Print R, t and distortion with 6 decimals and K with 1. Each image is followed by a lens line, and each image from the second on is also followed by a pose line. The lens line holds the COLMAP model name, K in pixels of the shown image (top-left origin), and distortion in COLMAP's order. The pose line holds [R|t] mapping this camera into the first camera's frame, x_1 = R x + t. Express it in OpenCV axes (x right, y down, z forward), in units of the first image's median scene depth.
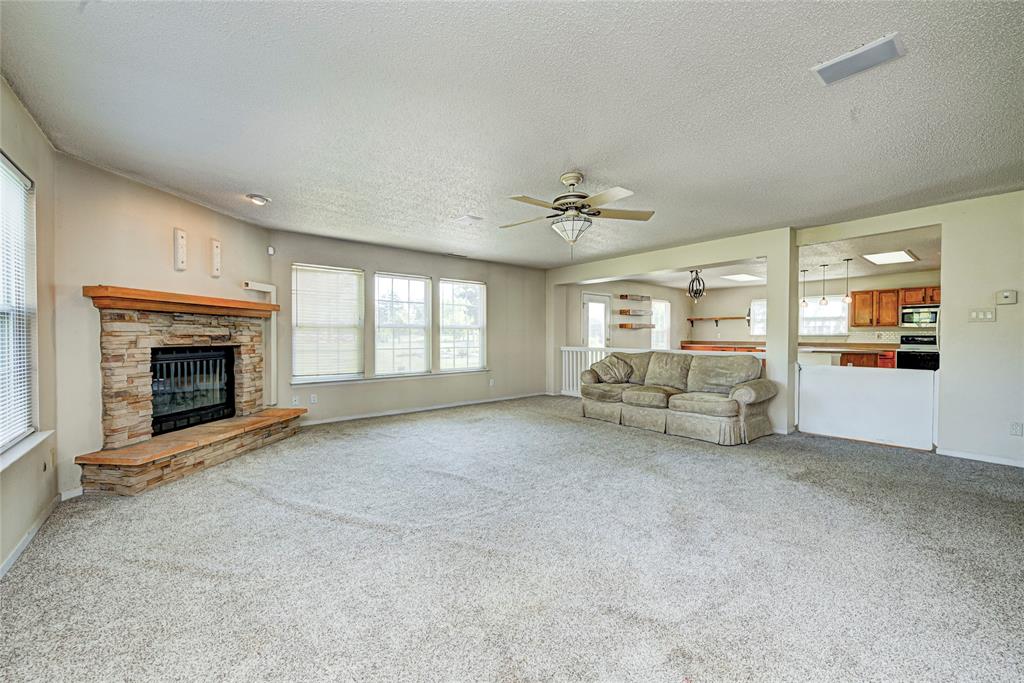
lens RADIAL K [[401.5, 0, 513.6], [0, 401.5, 341.6], [0, 0, 1]] dist [0.000406, -0.000364]
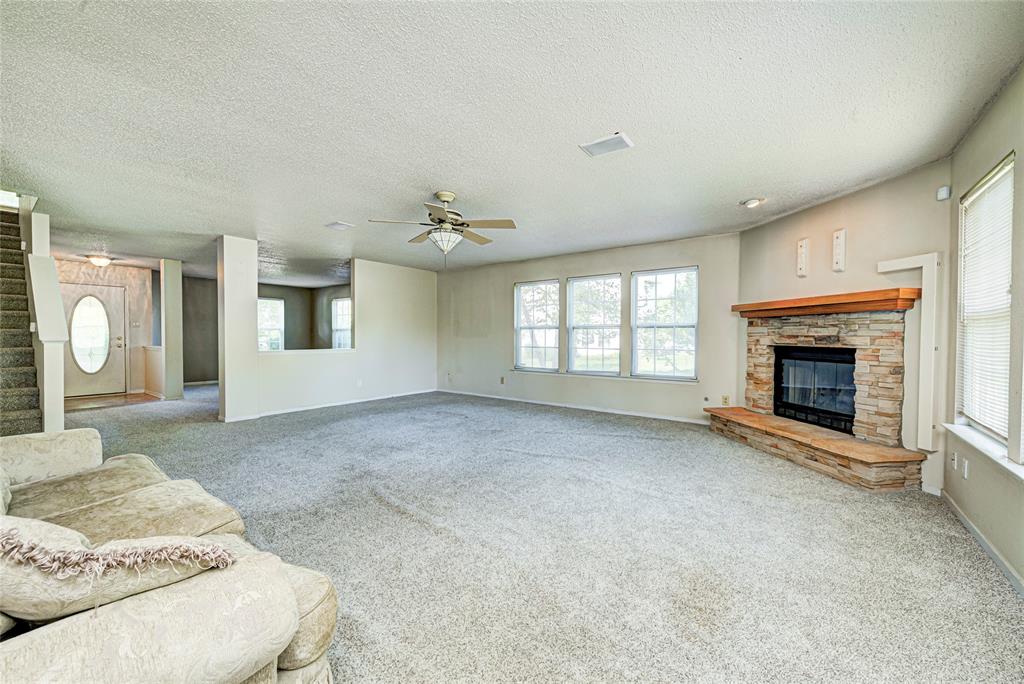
lens RADIAL K [[401.5, 0, 513.6], [0, 401.5, 342.1], [0, 0, 1]] dist [0.000406, -0.000364]
pose [[-0.970076, 0.001681, -0.242798, 0.190026], [-0.006579, 0.999427, 0.033205, -0.028061], [0.242714, 0.033809, -0.969509, 1.770707]]
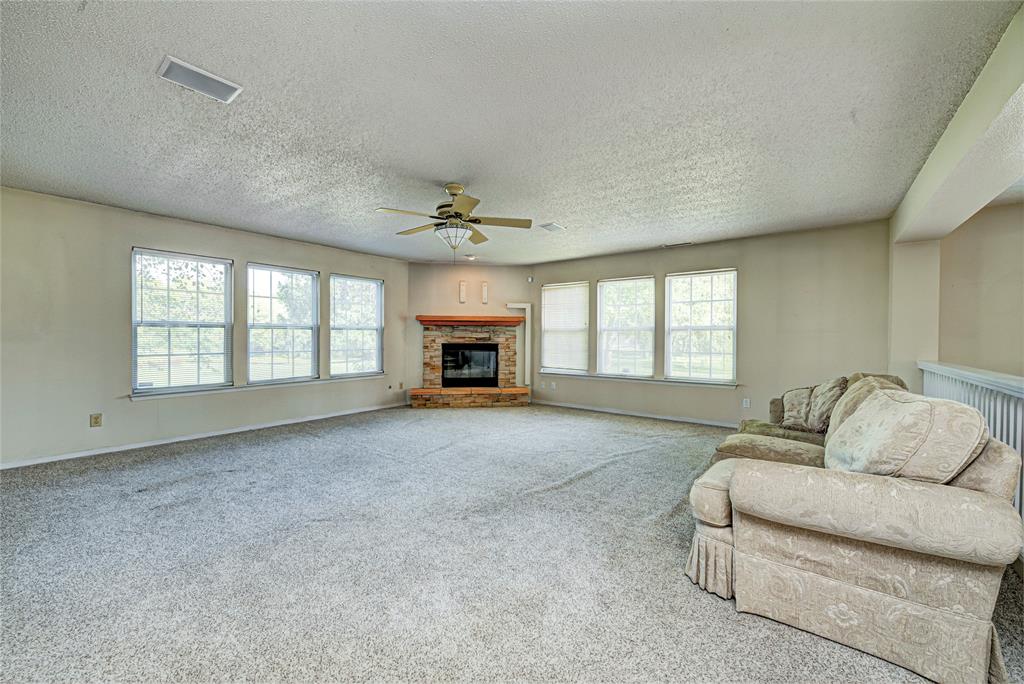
lens RADIAL K [[401.5, 0, 513.6], [0, 401.5, 342.1], [0, 0, 1]] dist [0.000406, -0.000364]
pose [[0.240782, 0.012972, -0.970492, 0.999769], [-0.020547, 0.999755, 0.008265, -0.012681], [0.970362, 0.017951, 0.240990, 0.736924]]
